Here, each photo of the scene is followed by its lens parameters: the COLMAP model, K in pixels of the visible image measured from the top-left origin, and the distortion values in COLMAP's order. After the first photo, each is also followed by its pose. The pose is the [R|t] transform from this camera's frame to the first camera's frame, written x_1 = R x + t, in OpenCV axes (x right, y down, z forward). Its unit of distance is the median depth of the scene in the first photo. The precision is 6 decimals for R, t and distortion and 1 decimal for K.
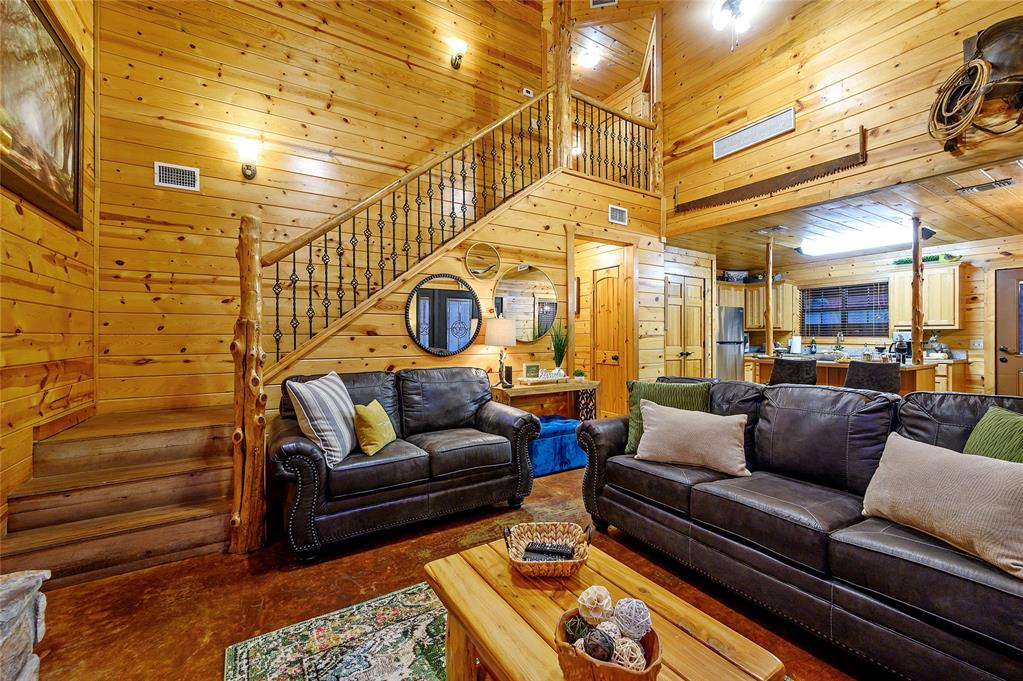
lens RADIAL K [[407.7, 0, 520.4], [0, 407.7, 337.2], [0, 0, 1]] dist [0.000651, 0.001129]
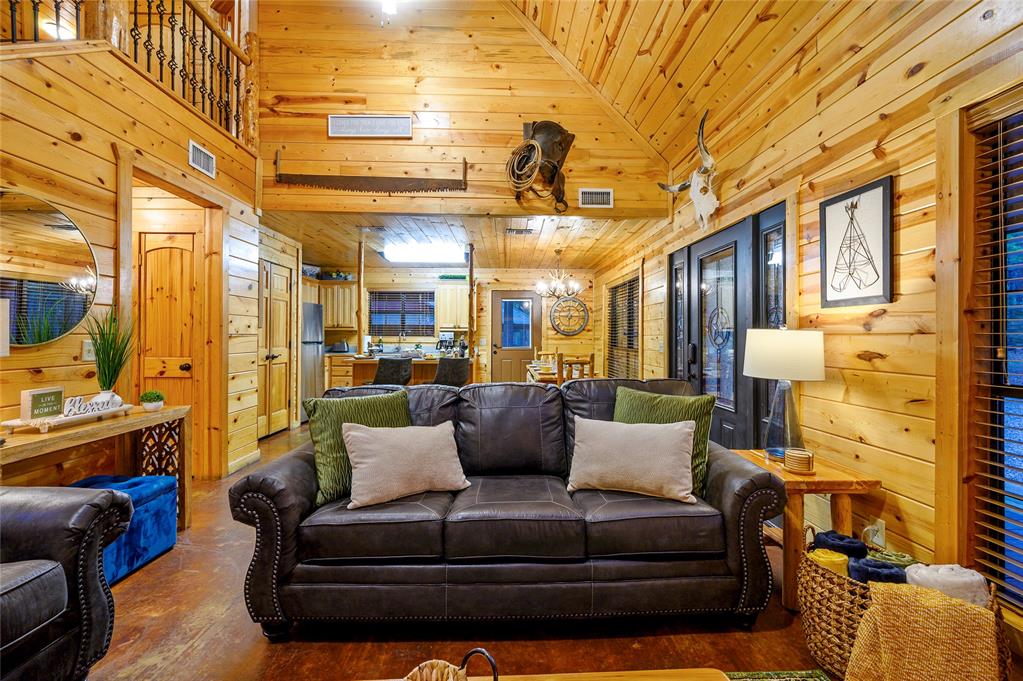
lens RADIAL K [[427.4, 0, 507.3], [0, 427.4, 331.8], [0, 0, 1]] dist [-0.002924, -0.000369]
pose [[0.517441, 0.010439, 0.855655, -0.119119], [-0.001712, 0.999936, -0.011164, -0.002021], [-0.855717, 0.004312, 0.517426, 0.207777]]
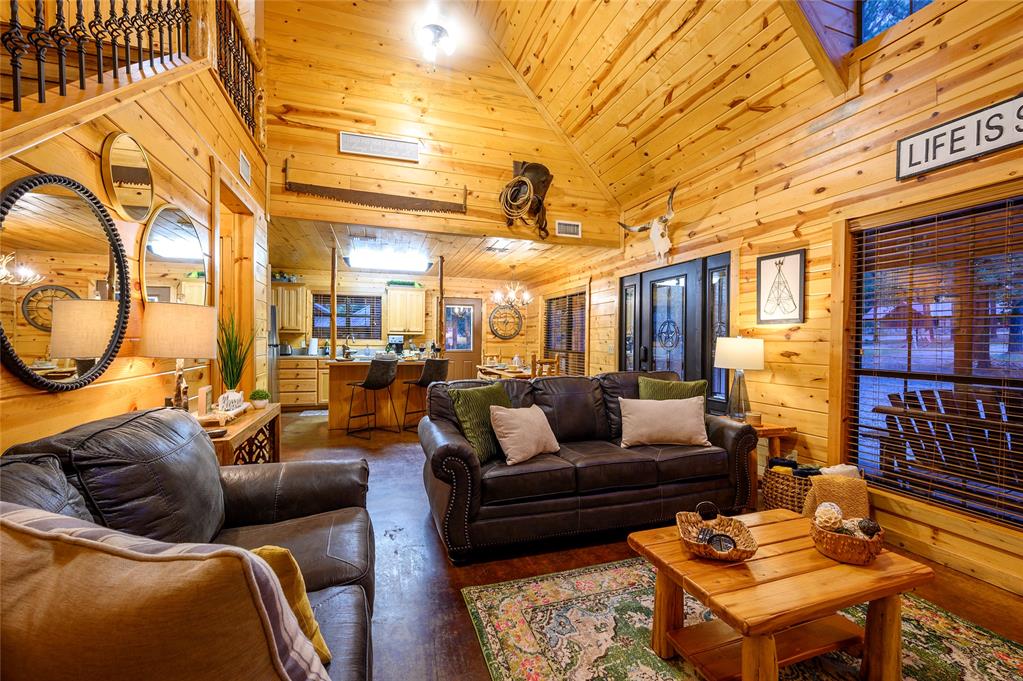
lens RADIAL K [[427.4, 0, 501.3], [0, 427.4, 339.6], [0, 0, 1]] dist [-0.002924, -0.000369]
pose [[0.260723, 0.002929, 0.965409, -0.401103], [-0.006702, 0.999977, -0.001224, -0.003536], [-0.965390, -0.006151, 0.260737, 0.412058]]
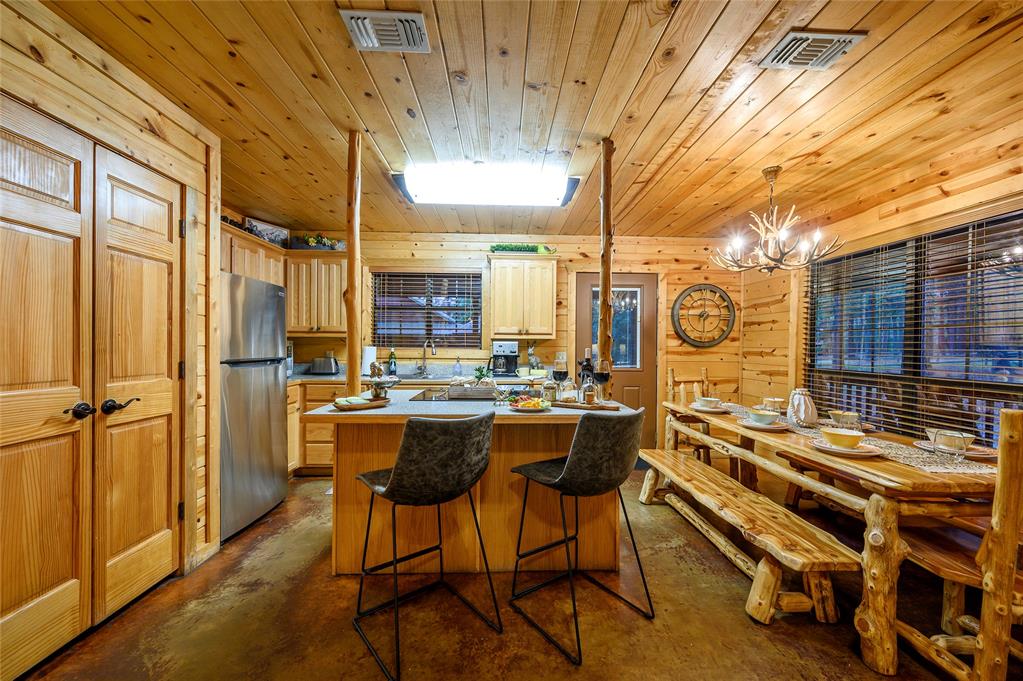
lens RADIAL K [[407.7, 0, 510.6], [0, 407.7, 345.0], [0, 0, 1]] dist [0.000651, 0.001129]
pose [[0.502198, 0.005412, 0.864736, 0.412709], [-0.006268, 0.999977, -0.002619, -0.007904], [-0.864730, -0.004105, 0.502220, 0.825578]]
